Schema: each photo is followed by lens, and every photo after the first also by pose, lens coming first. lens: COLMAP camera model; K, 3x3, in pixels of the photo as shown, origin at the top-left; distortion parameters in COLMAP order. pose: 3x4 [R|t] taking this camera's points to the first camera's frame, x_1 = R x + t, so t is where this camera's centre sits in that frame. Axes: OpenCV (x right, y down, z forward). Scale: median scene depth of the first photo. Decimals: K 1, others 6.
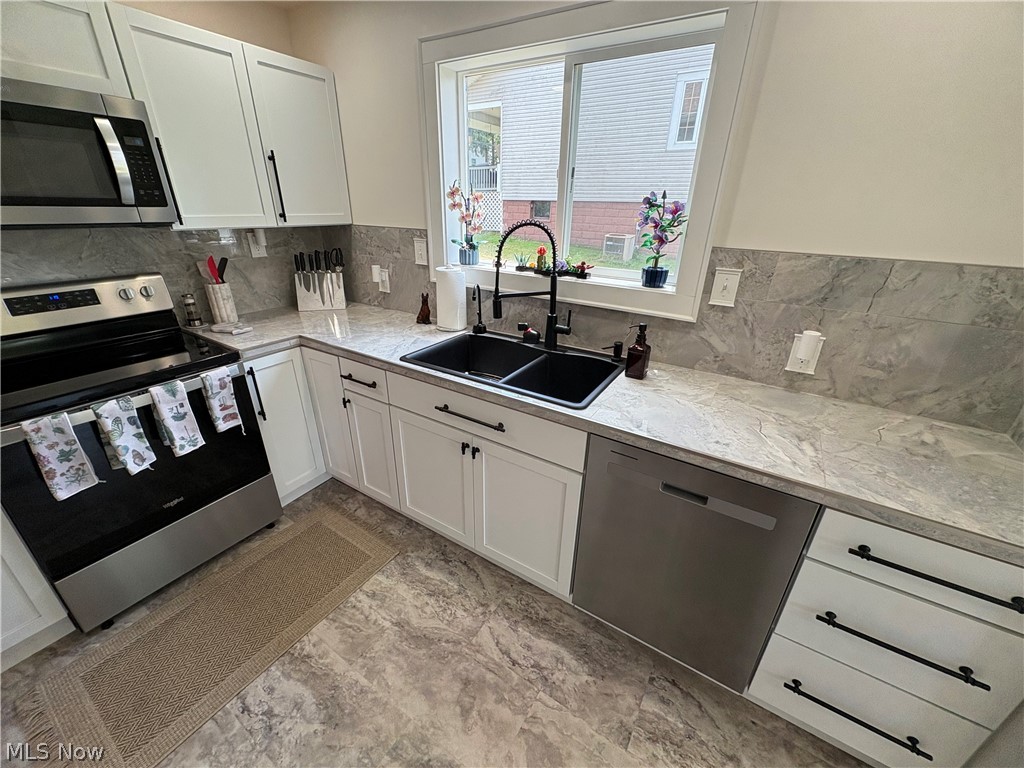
lens RADIAL K [[405.5, 0, 510.2], [0, 405.5, 384.4], [0, 0, 1]] dist [-0.001427, -0.000277]
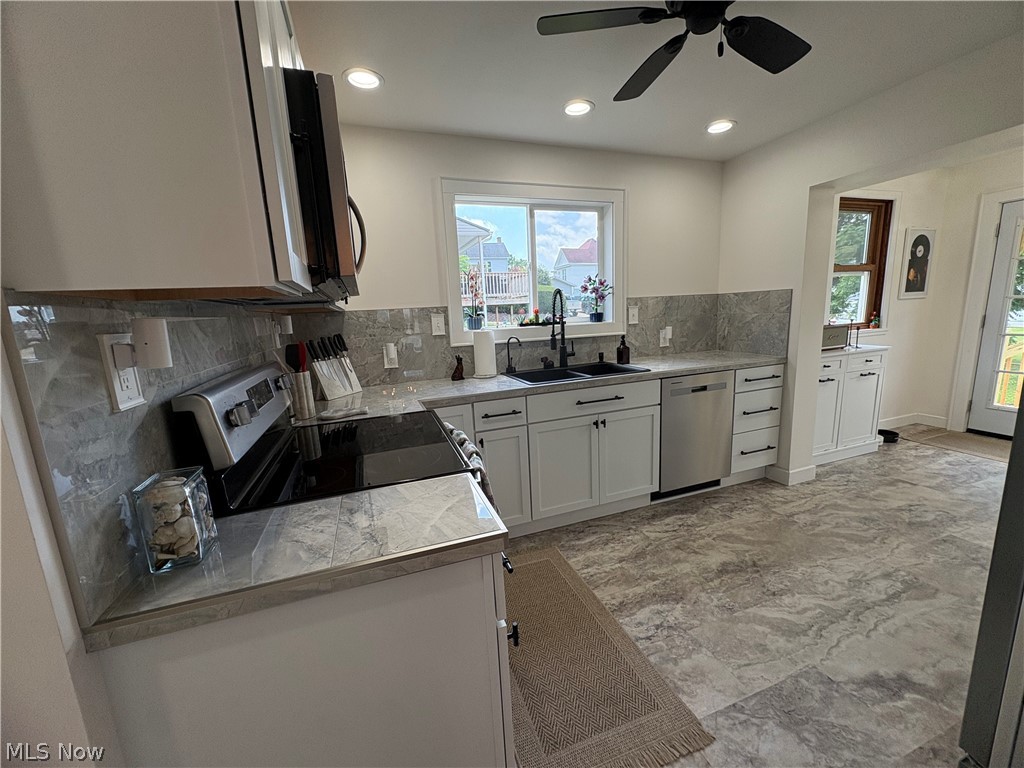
lens RADIAL K [[405.5, 0, 511.5], [0, 405.5, 384.2], [0, 0, 1]] dist [-0.001427, -0.000277]
pose [[0.616449, -0.189739, 0.764192, -1.465652], [0.377499, 0.922938, -0.075362, 0.011806], [-0.691003, 0.334939, 0.640571, 0.194681]]
